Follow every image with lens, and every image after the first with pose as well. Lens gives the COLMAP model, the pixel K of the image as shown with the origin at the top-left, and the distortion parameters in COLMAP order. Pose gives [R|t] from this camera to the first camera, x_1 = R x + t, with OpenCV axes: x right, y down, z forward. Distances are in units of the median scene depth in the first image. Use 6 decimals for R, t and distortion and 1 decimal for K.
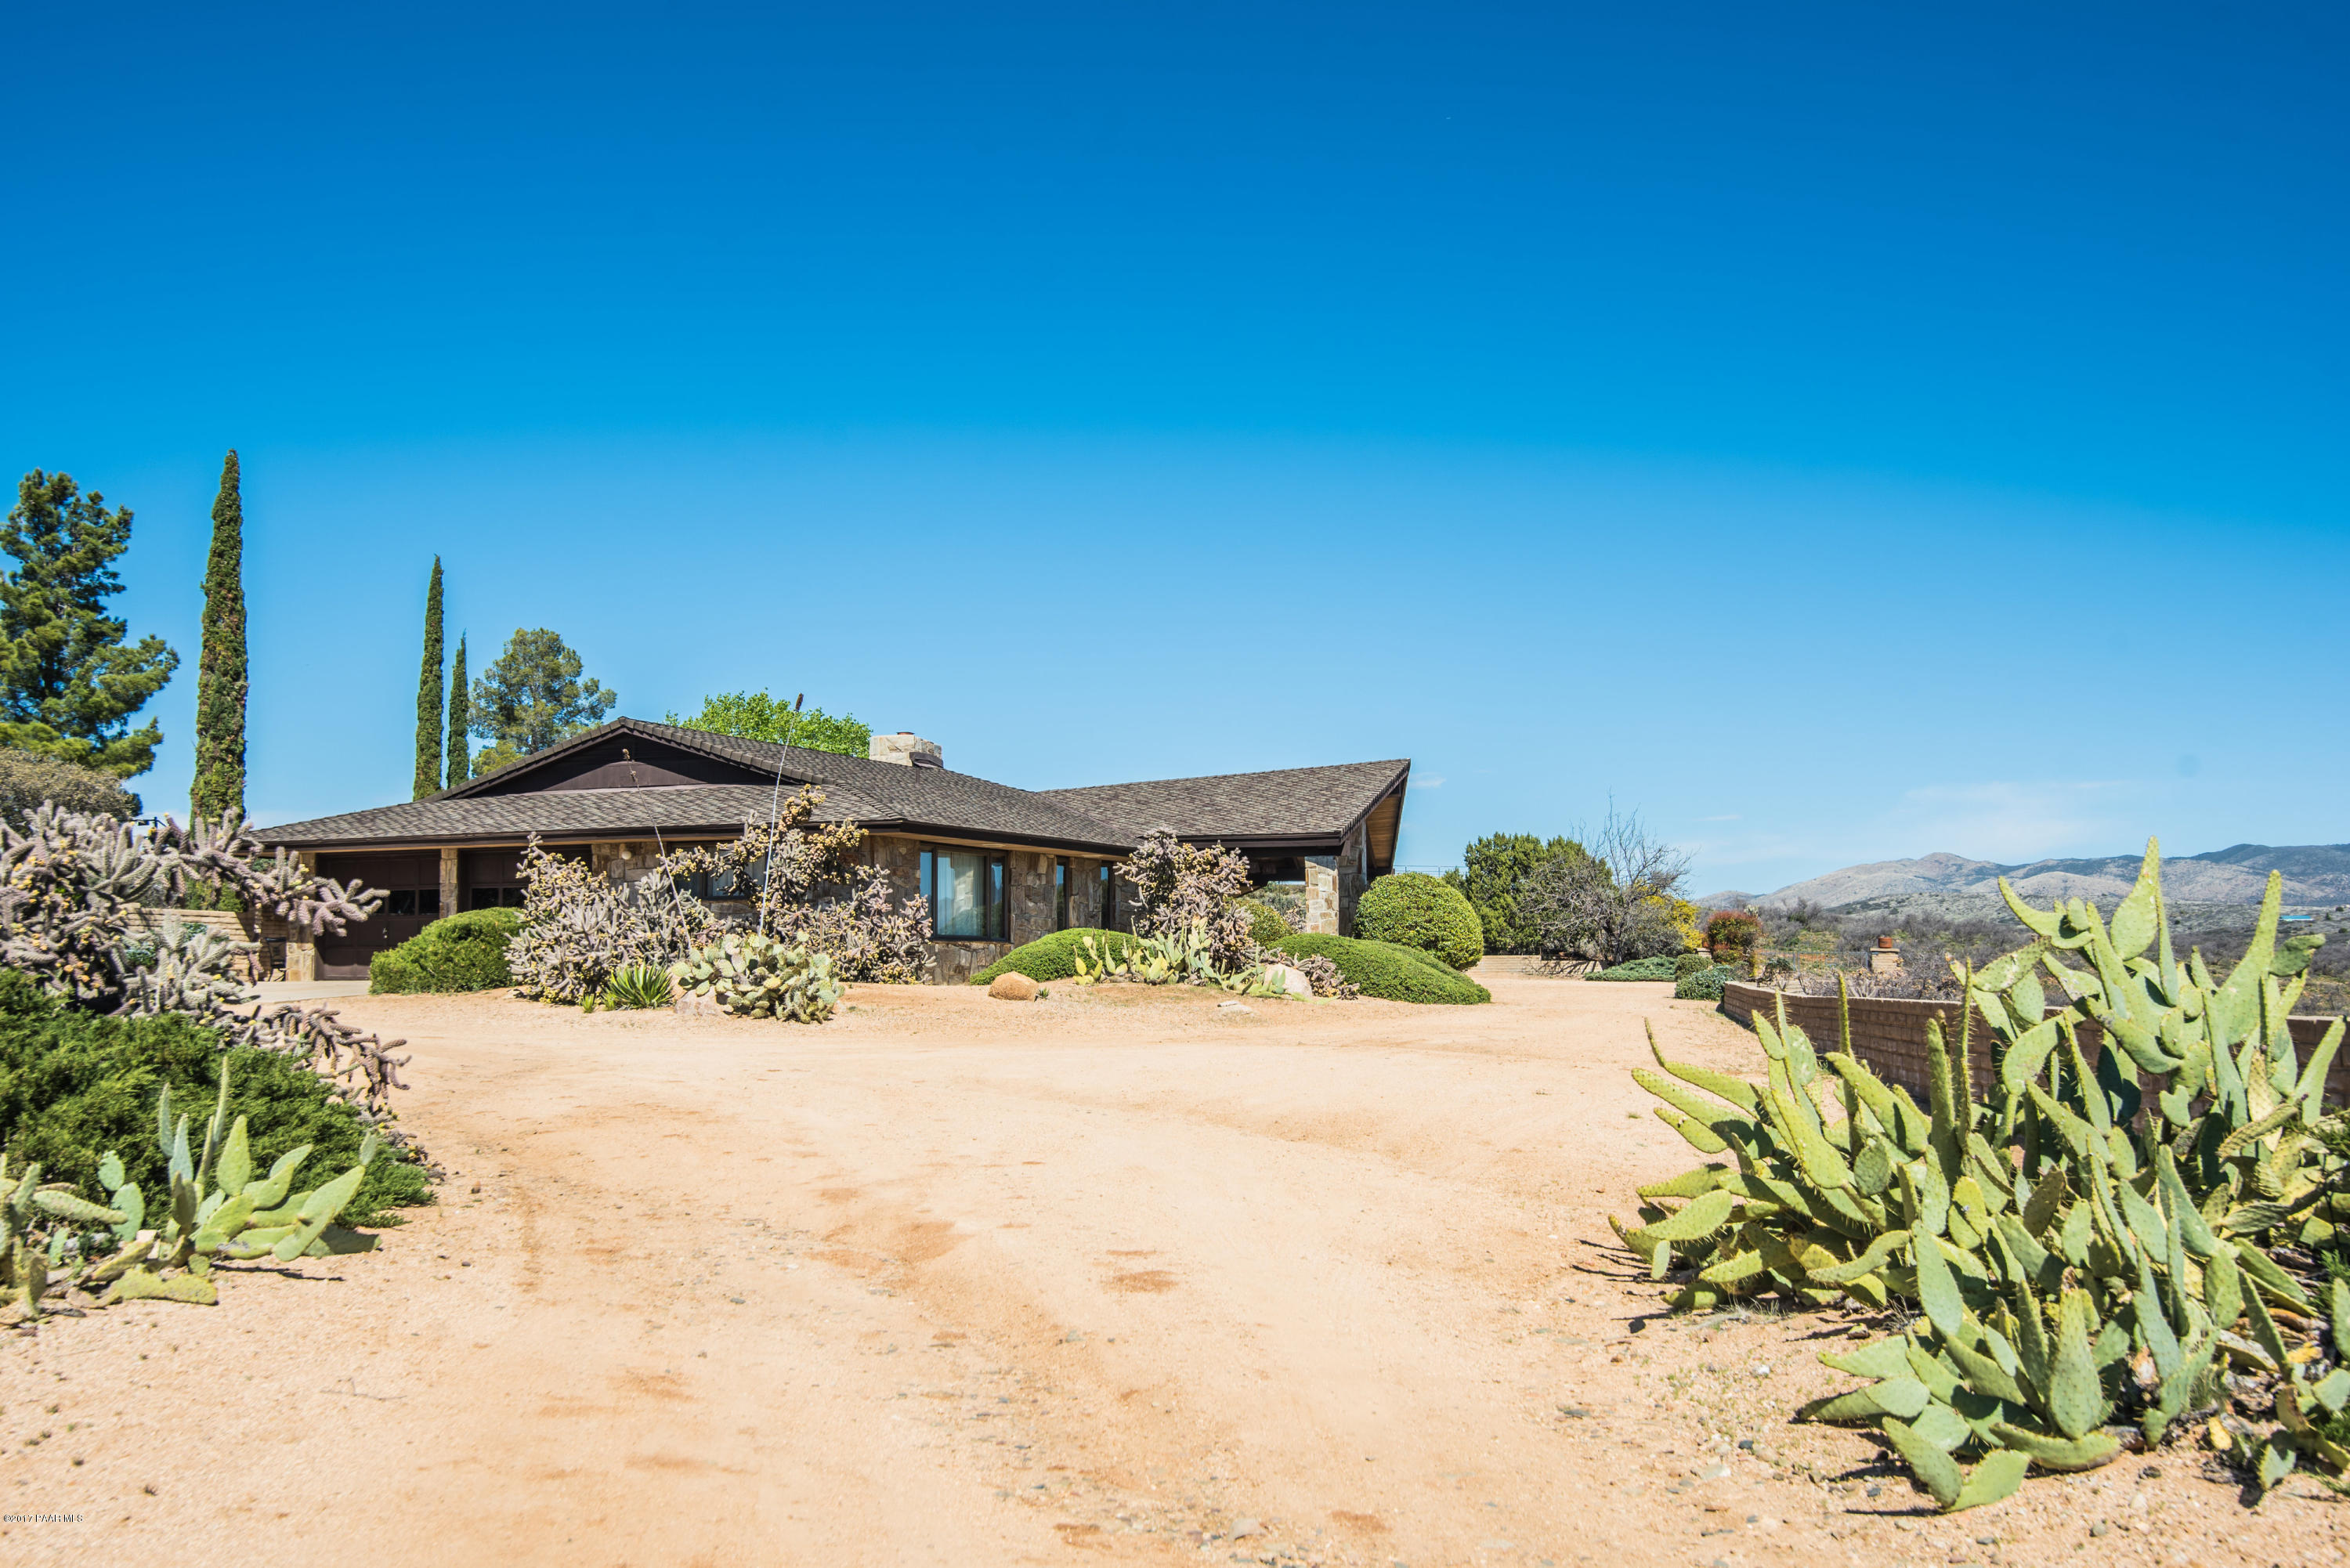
lens RADIAL K [[2372.1, 0, 1175.0], [0, 2372.1, 784.0], [0, 0, 1]] dist [0.012125, -0.006453]
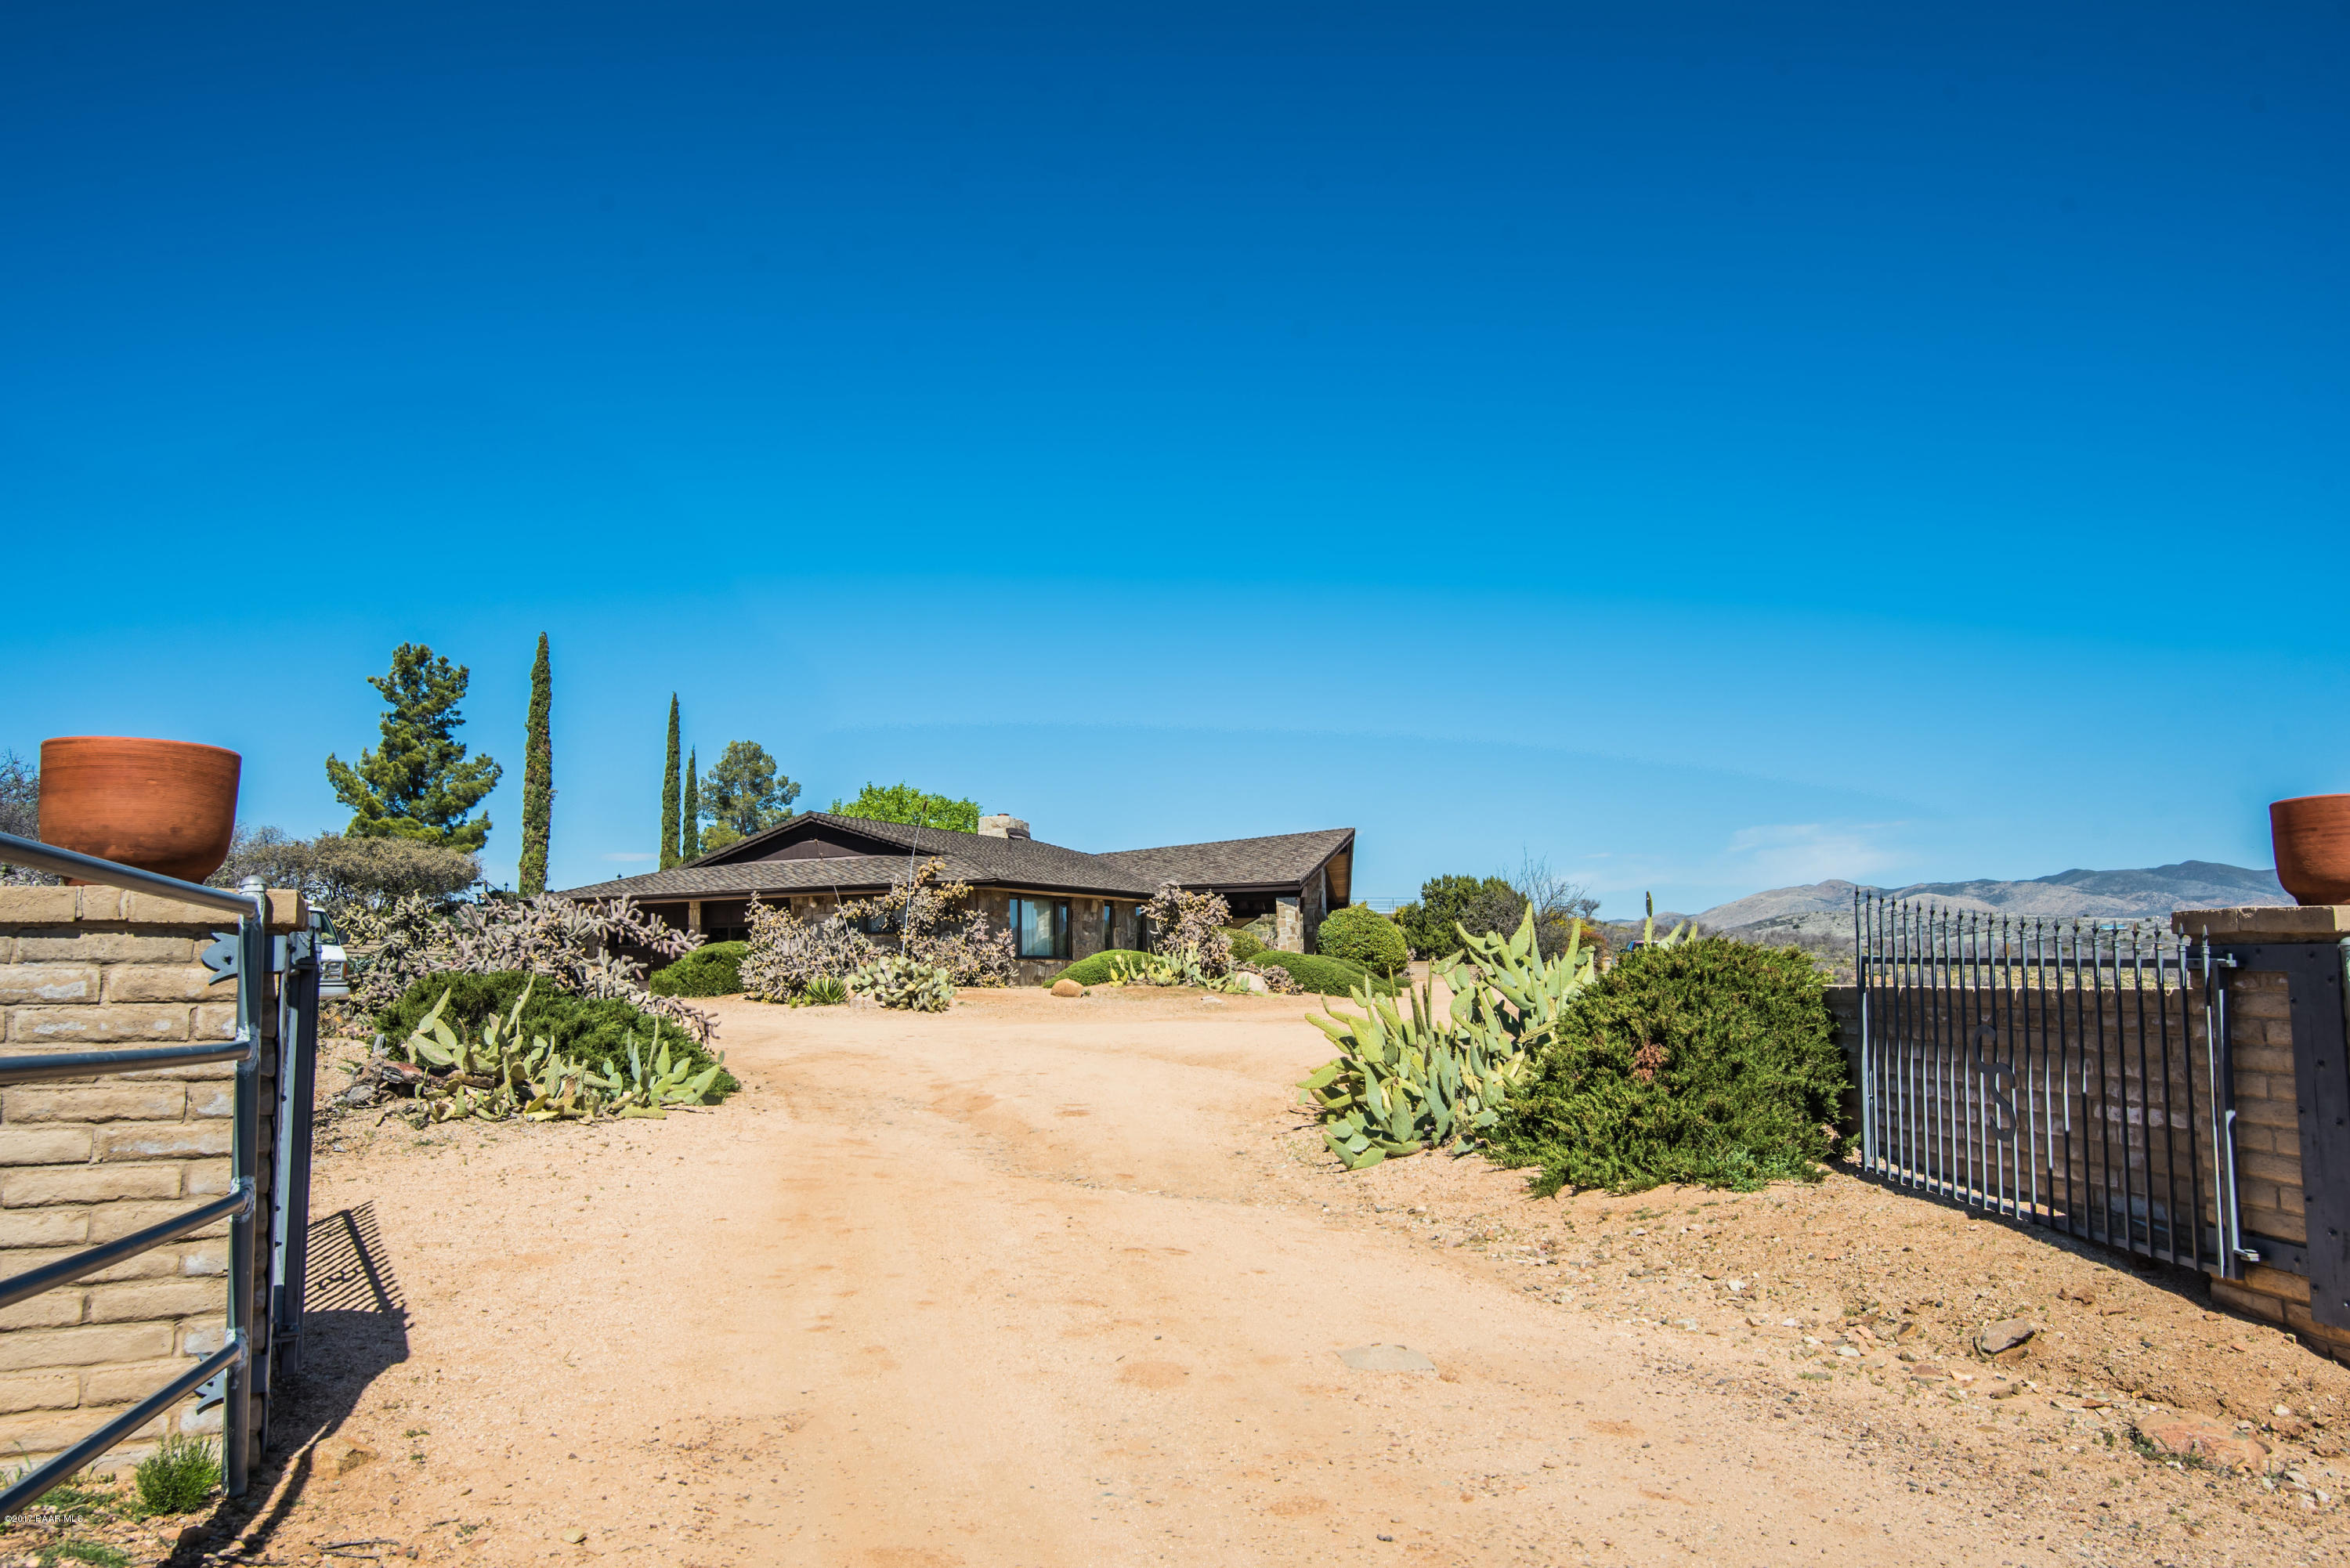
lens RADIAL K [[1844.4, 0, 1175.0], [0, 1844.4, 784.0], [0, 0, 1]] dist [-0.003148, 0.000219]
pose [[0.999512, -0.015609, -0.027053, 0.032212], [0.014845, 0.999491, -0.028226, -0.010850], [0.027480, 0.027811, 0.999235, -0.174396]]
